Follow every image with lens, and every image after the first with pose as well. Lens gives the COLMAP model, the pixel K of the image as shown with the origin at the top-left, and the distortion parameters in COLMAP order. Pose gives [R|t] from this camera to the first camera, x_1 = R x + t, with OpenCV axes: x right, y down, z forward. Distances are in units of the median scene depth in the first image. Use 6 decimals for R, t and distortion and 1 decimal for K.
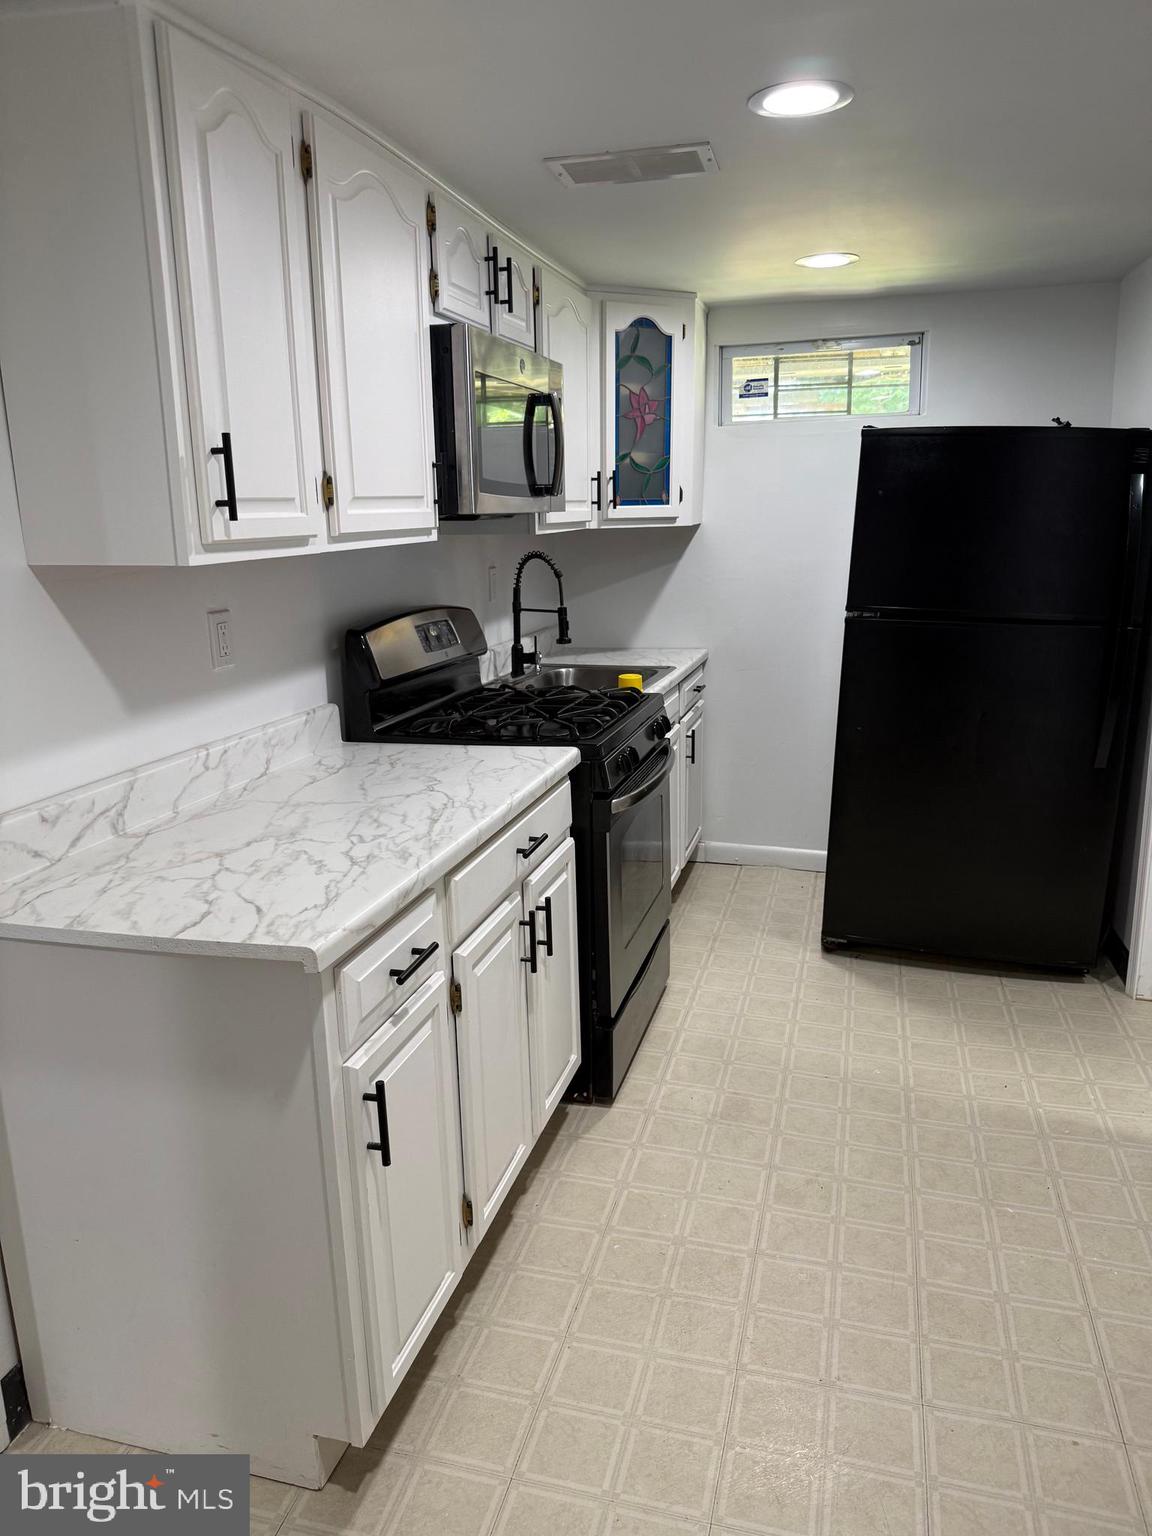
lens RADIAL K [[1078.2, 0, 576.8], [0, 1078.2, 764.5], [0, 0, 1]] dist [0.063240, -0.020924]
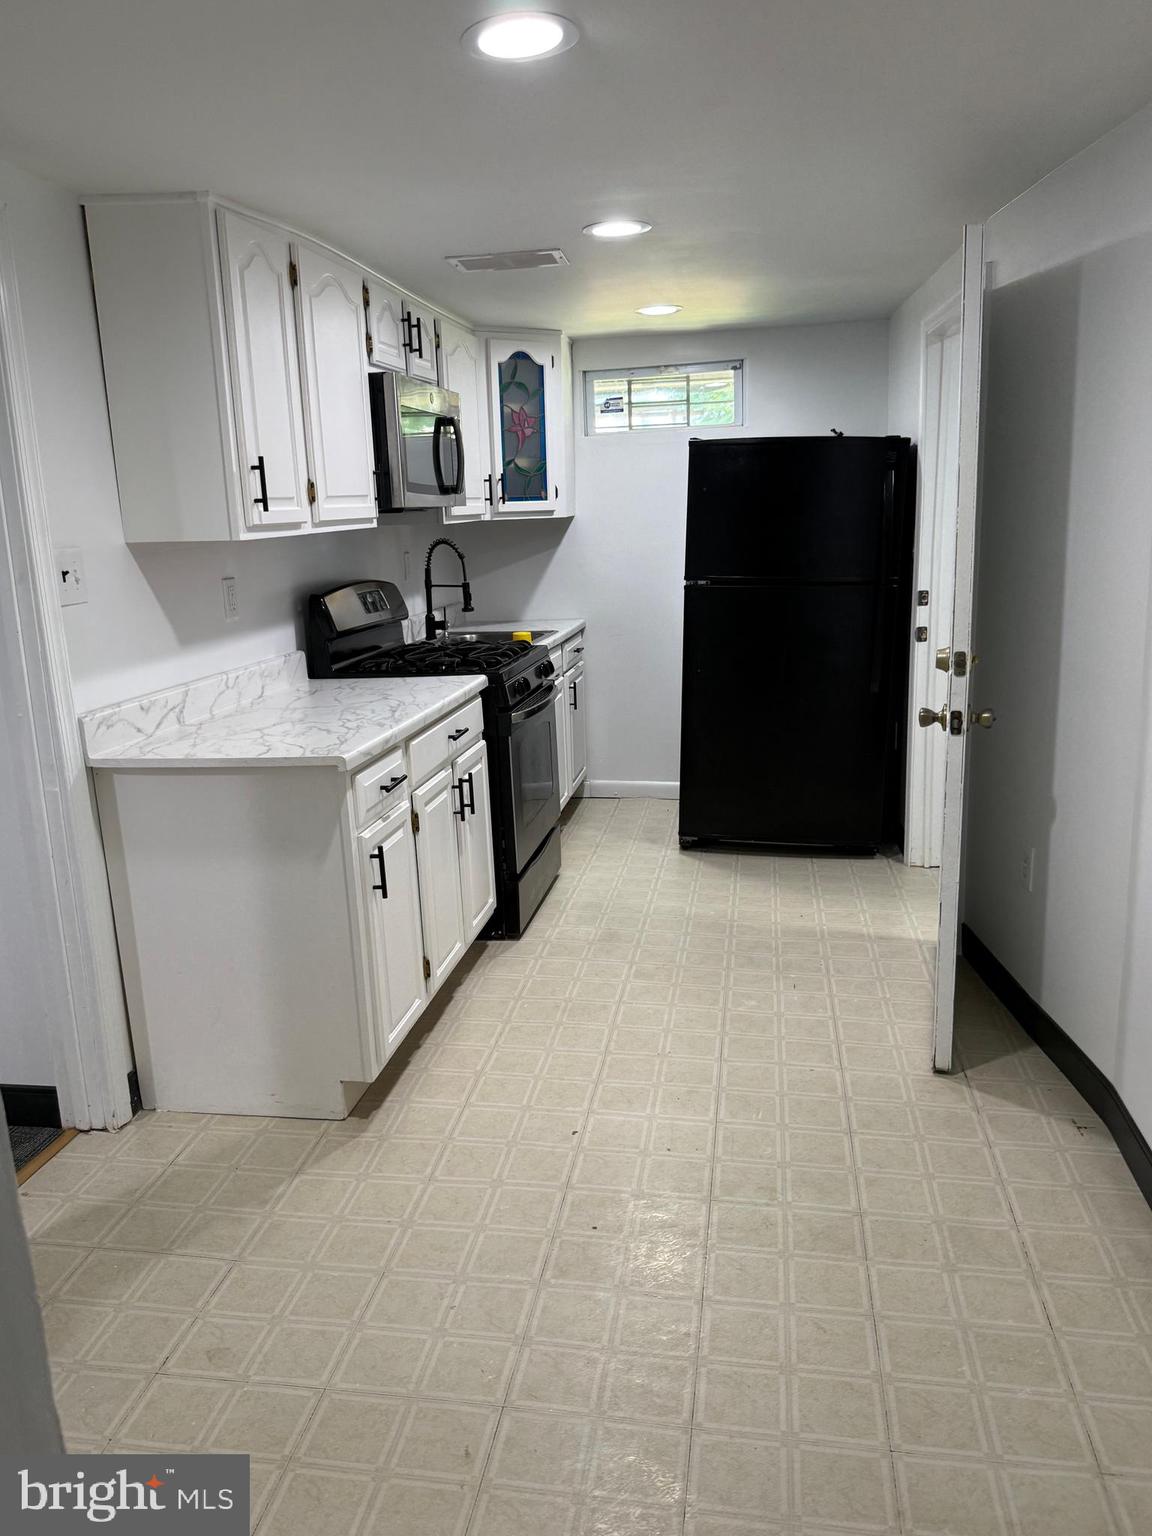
lens RADIAL K [[1139.0, 0, 572.1], [0, 1139.0, 768.7], [0, 0, 1]] dist [0.115628, -0.001747]
pose [[0.995269, -0.038229, 0.089320, -0.023711], [0.039029, 0.999212, -0.007219, 0.117862], [-0.088974, 0.010671, 0.995977, -0.466613]]
